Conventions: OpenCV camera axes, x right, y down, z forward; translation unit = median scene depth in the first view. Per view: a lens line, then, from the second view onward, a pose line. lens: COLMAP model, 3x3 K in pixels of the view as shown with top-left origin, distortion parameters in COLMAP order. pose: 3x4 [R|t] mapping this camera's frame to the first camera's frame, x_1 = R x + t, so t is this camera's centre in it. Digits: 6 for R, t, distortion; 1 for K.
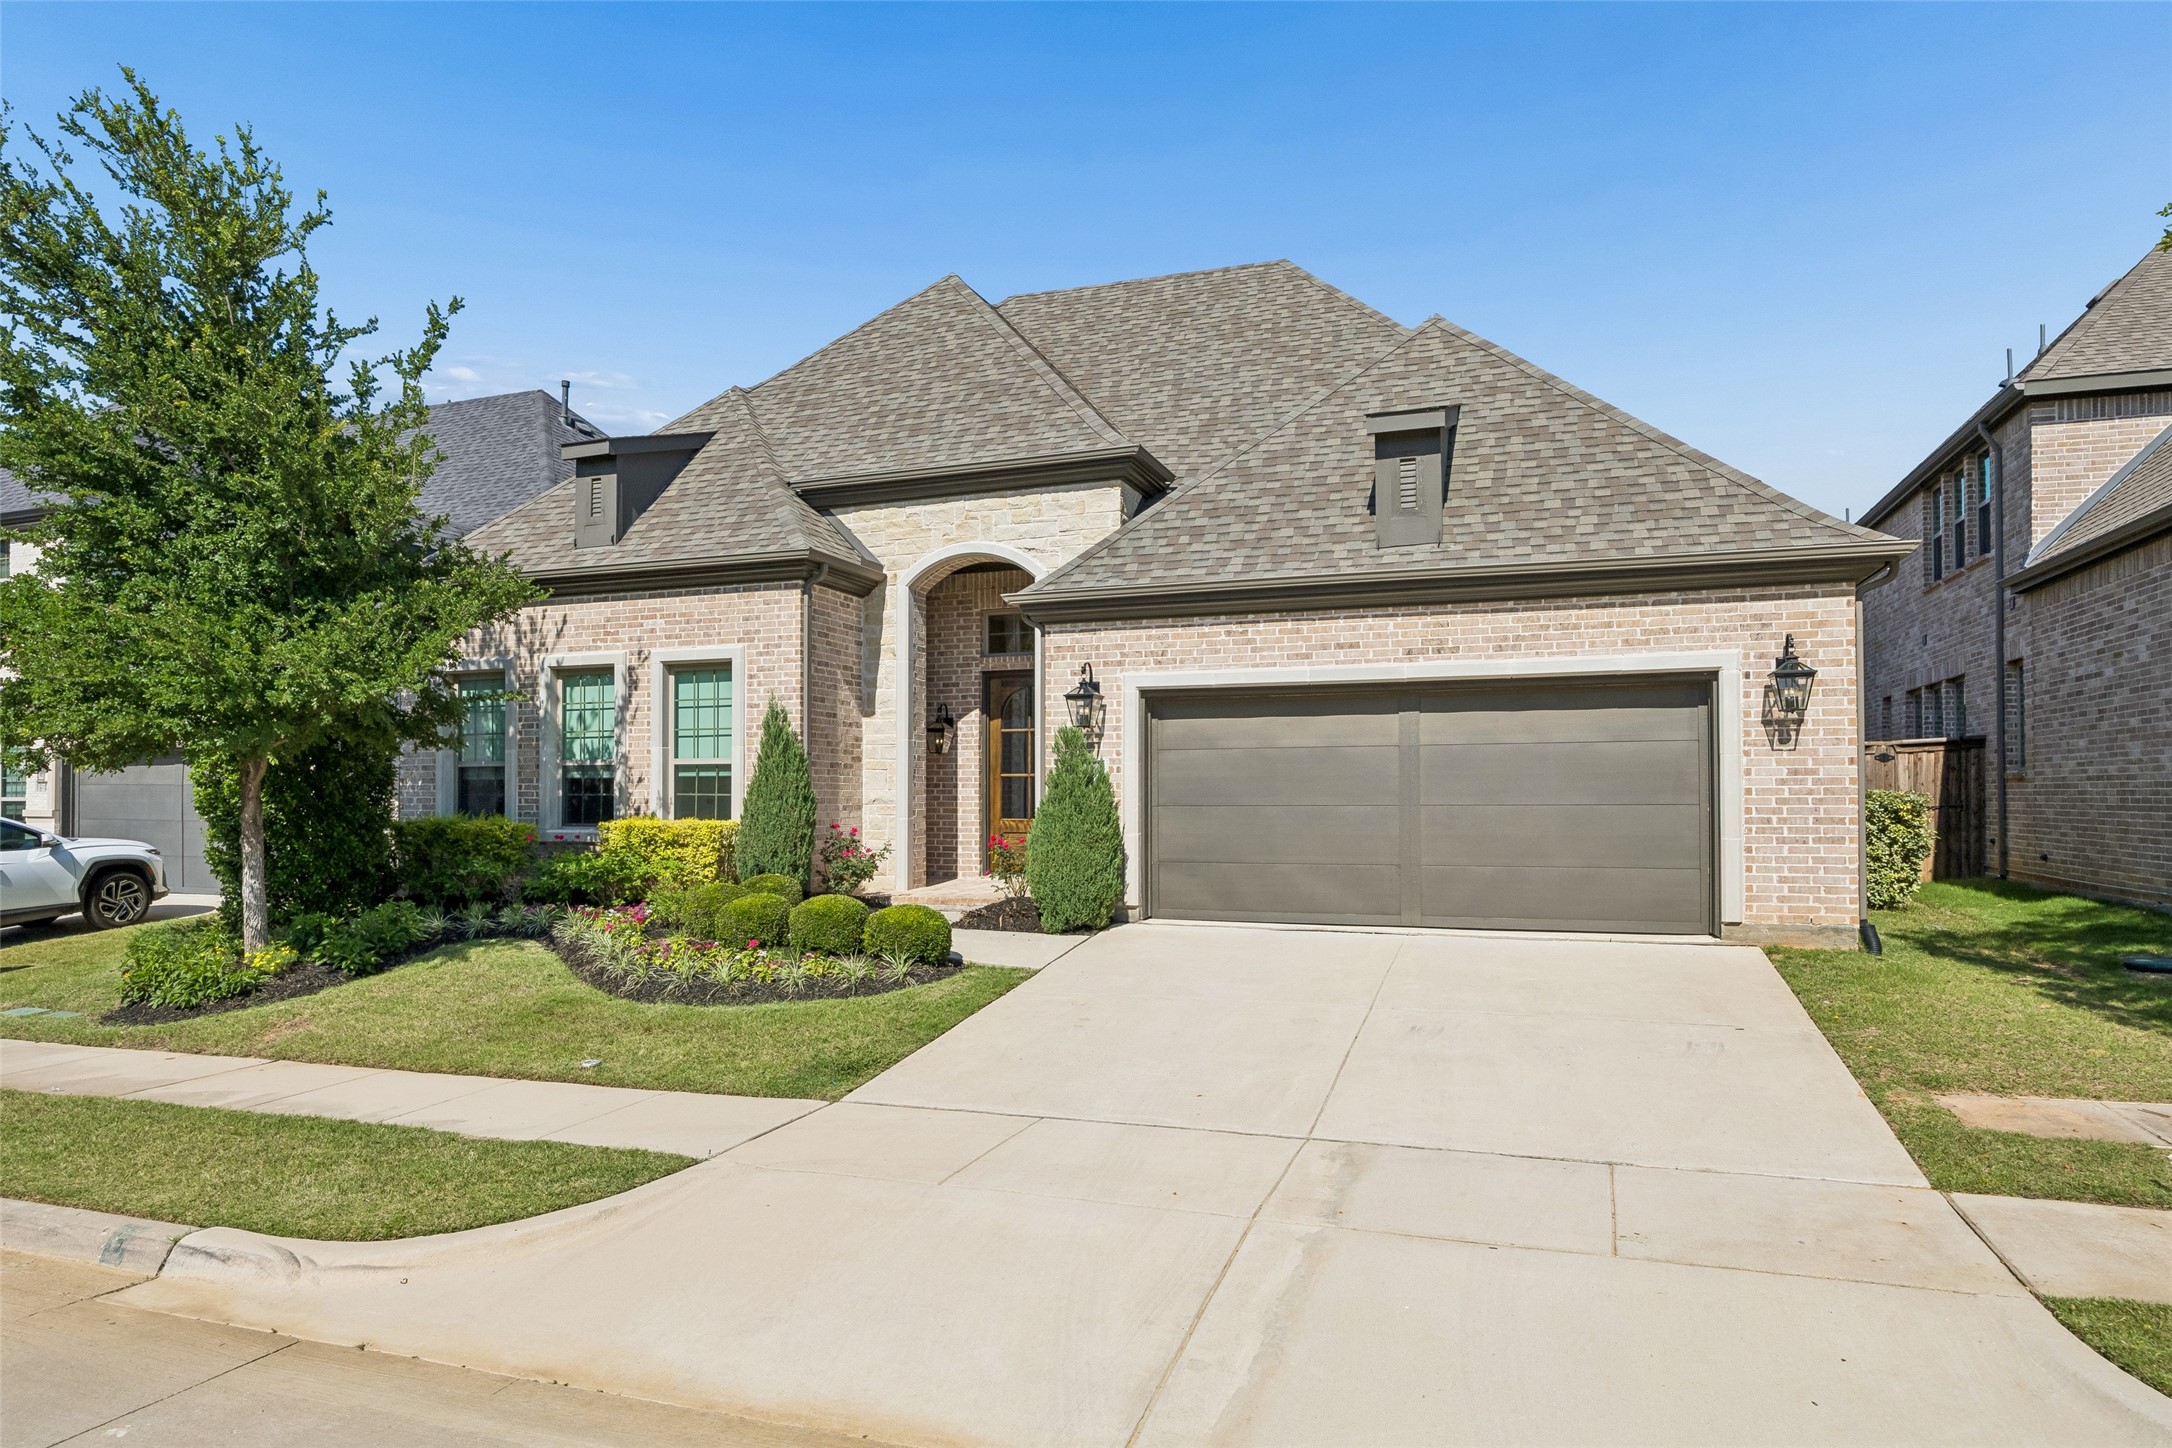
lens RADIAL K [[1235.1, 0, 1088.8], [0, 1235.1, 746.0], [0, 0, 1]] dist [-0.007147, -0.000434]
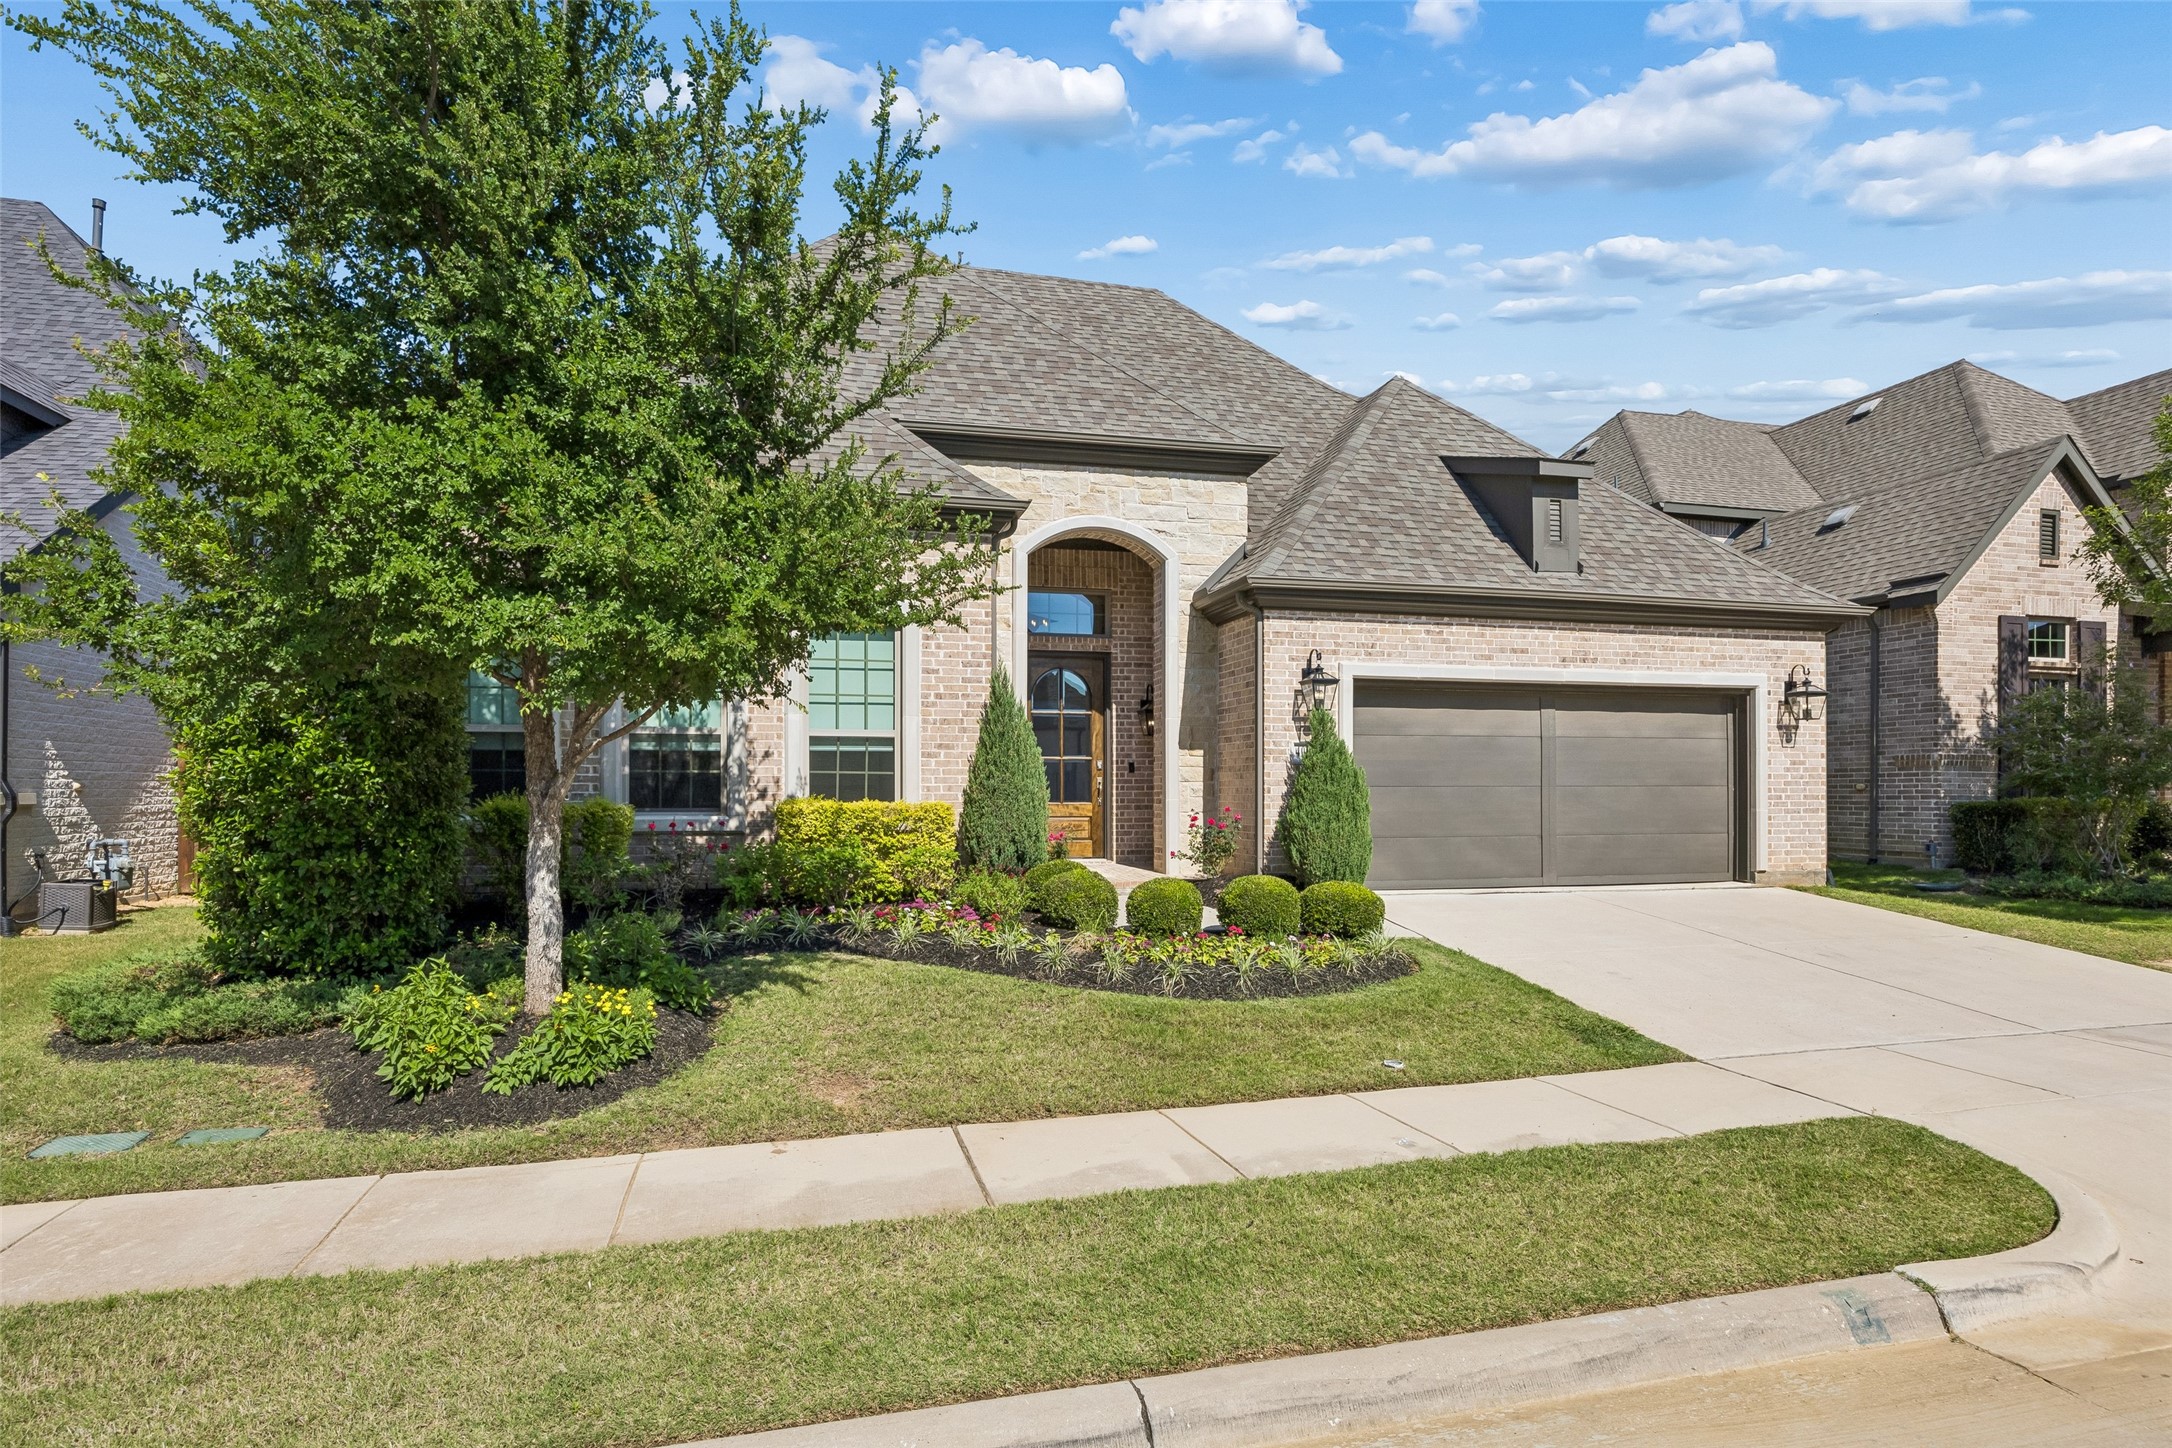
lens RADIAL K [[1147.4, 0, 1075.8], [0, 1147.4, 766.1], [0, 0, 1]] dist [-0.002215, -0.001330]
pose [[0.835660, 0.015263, 0.549035, -0.746590], [-0.023799, 0.999681, 0.008432, 0.029757], [-0.548731, -0.020113, 0.835757, 0.313607]]
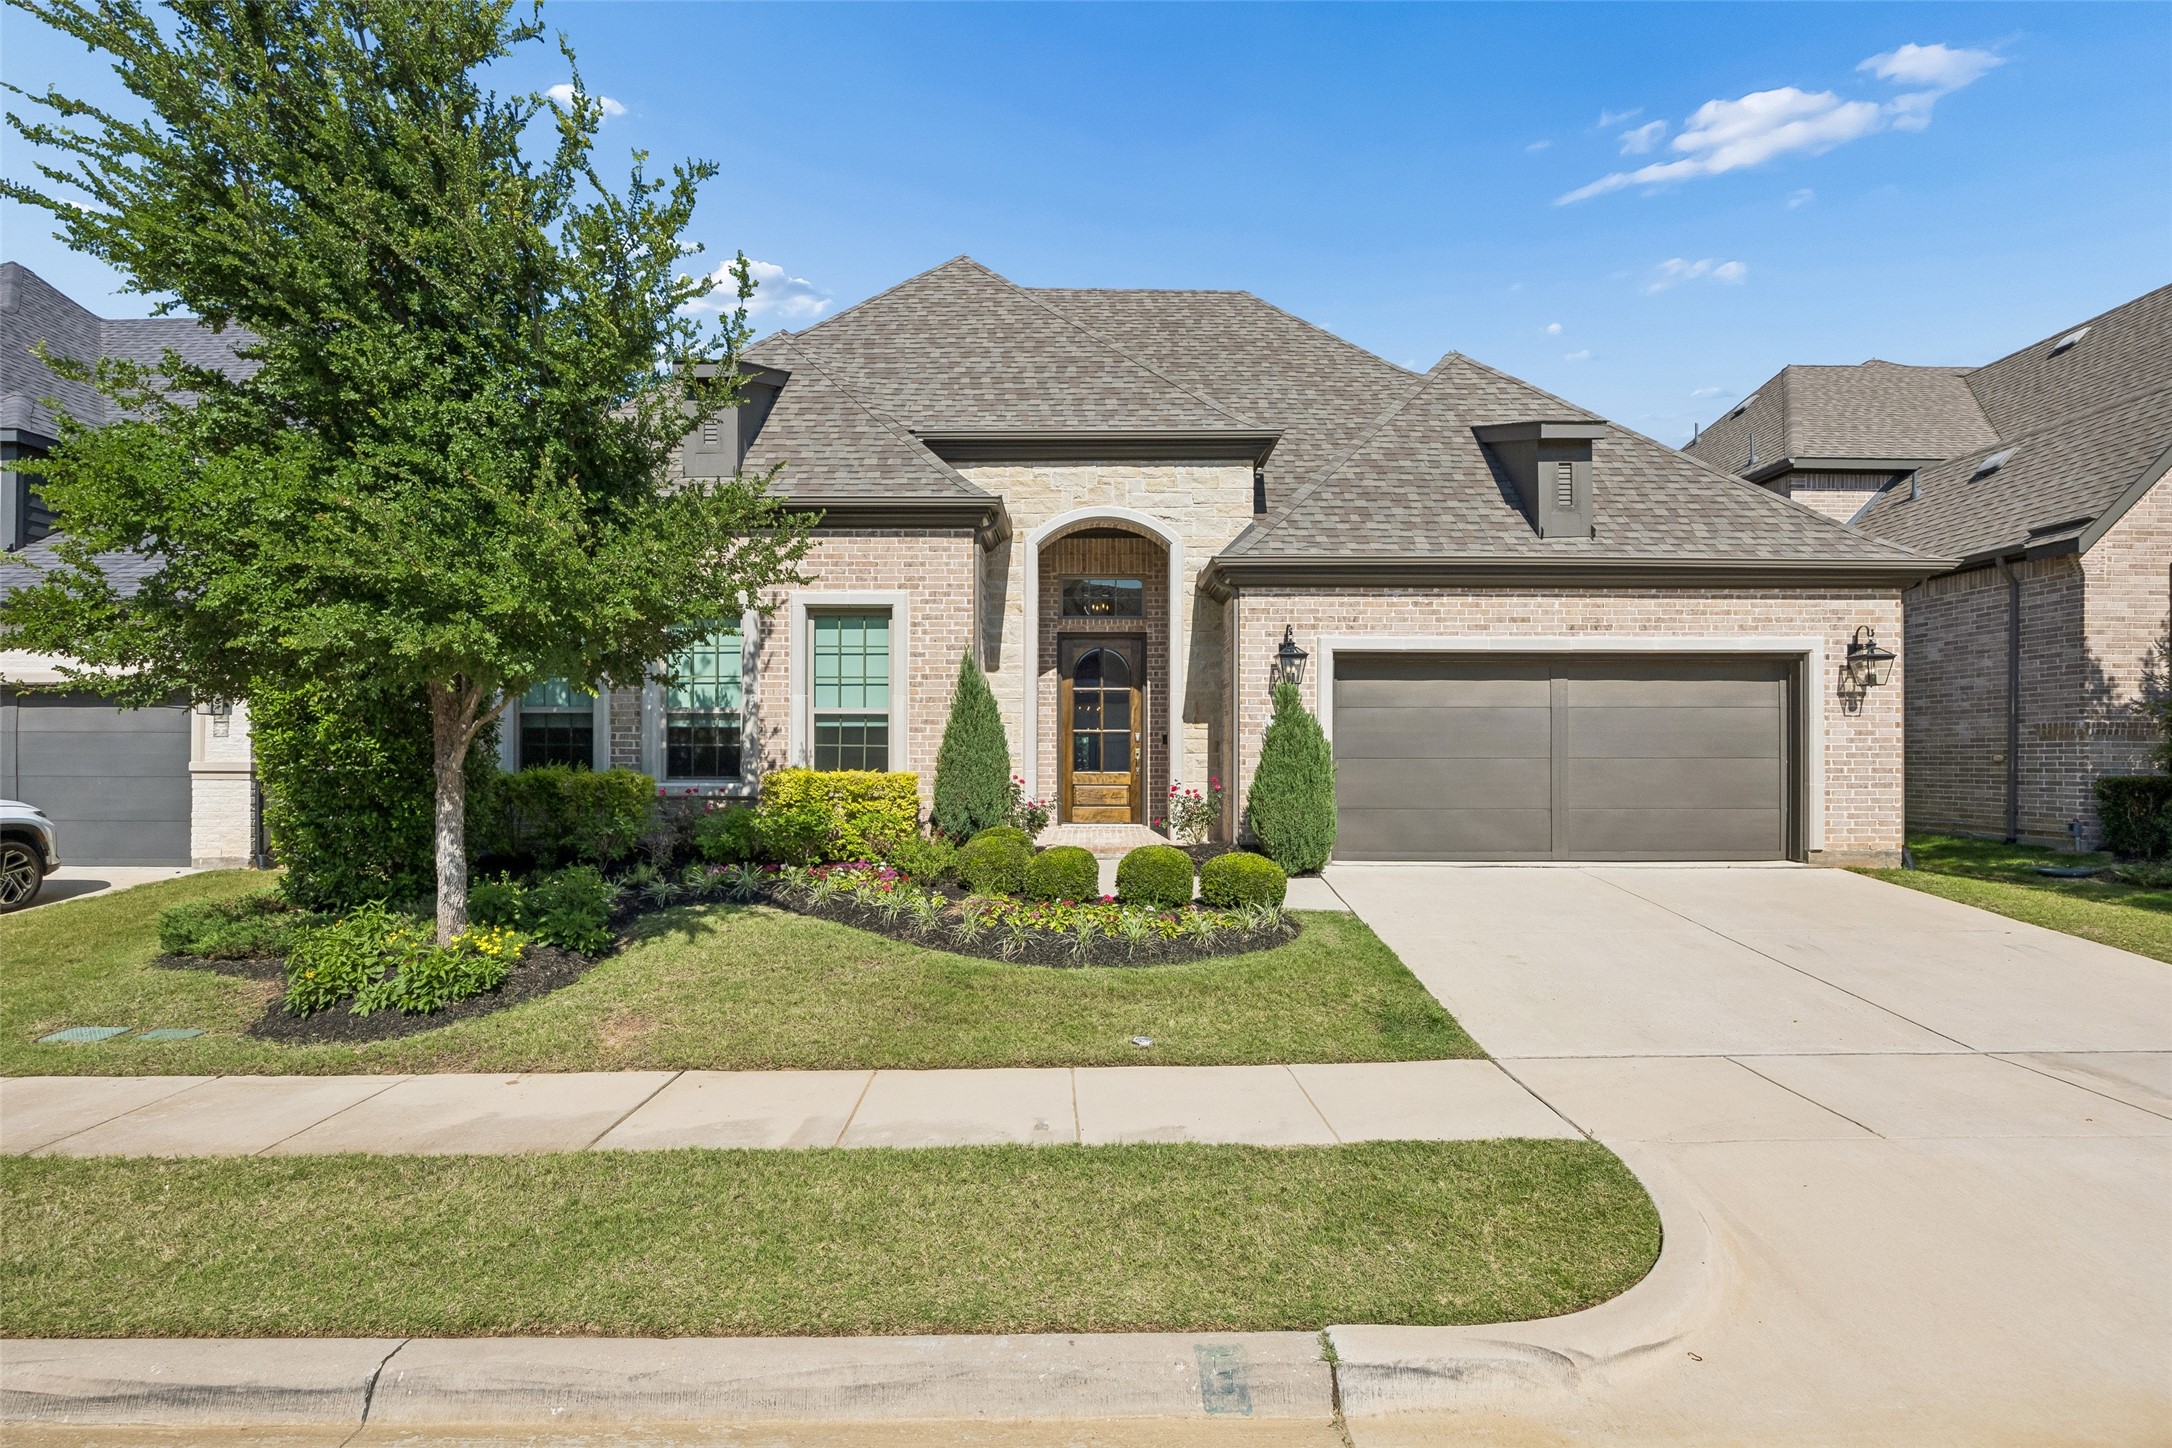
lens RADIAL K [[1019.5, 0, 1086.2], [0, 1019.5, 736.5], [0, 0, 1]] dist [-0.010604, 0.001340]
pose [[0.943119, 0.011692, 0.332250, -0.488381], [-0.017495, 0.999742, 0.014481, 0.021071], [-0.331995, -0.019470, 0.943080, 0.235056]]
